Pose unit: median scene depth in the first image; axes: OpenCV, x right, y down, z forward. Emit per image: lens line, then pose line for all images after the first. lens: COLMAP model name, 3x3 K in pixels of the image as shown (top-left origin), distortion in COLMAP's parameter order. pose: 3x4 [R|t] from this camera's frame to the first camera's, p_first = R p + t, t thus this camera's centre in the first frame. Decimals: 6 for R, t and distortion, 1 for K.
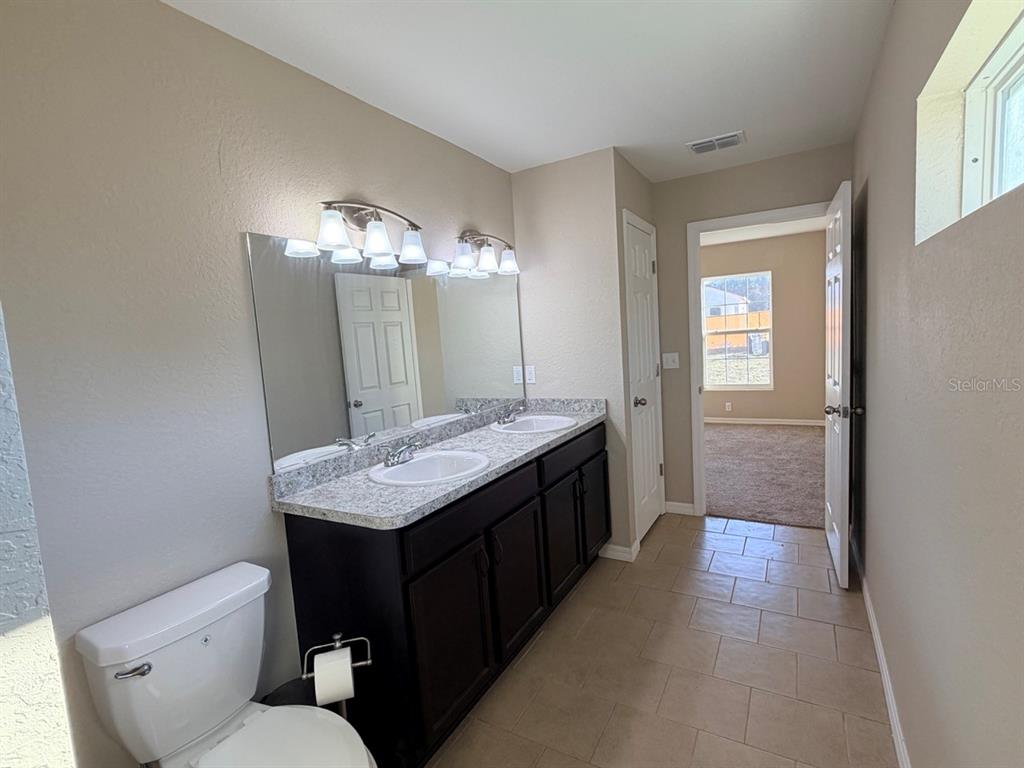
lens RADIAL K [[501.8, 0, 509.6], [0, 501.8, 384.4], [0, 0, 1]] dist [0.000714, -0.000544]
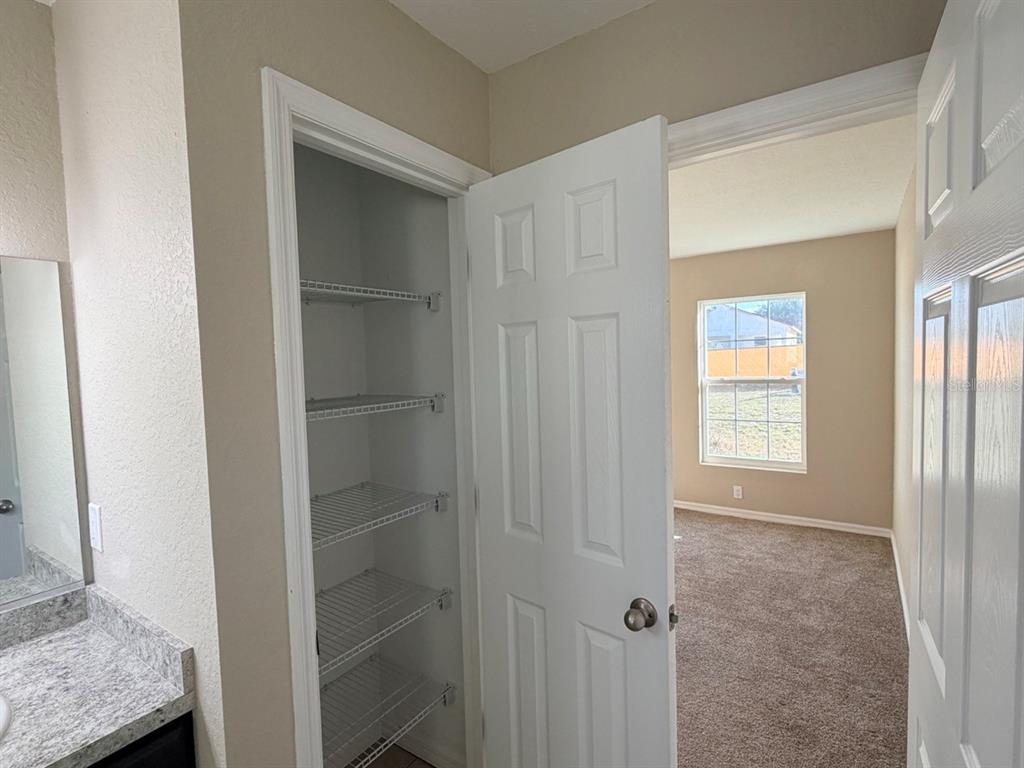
lens RADIAL K [[501.8, 0, 509.6], [0, 501.8, 384.4], [0, 0, 1]] dist [0.000714, -0.000544]
pose [[0.996015, 0.034444, -0.082263, 0.223842], [-0.037990, 0.998398, -0.041942, -0.072889], [0.080686, 0.044900, 0.995728, 0.368517]]
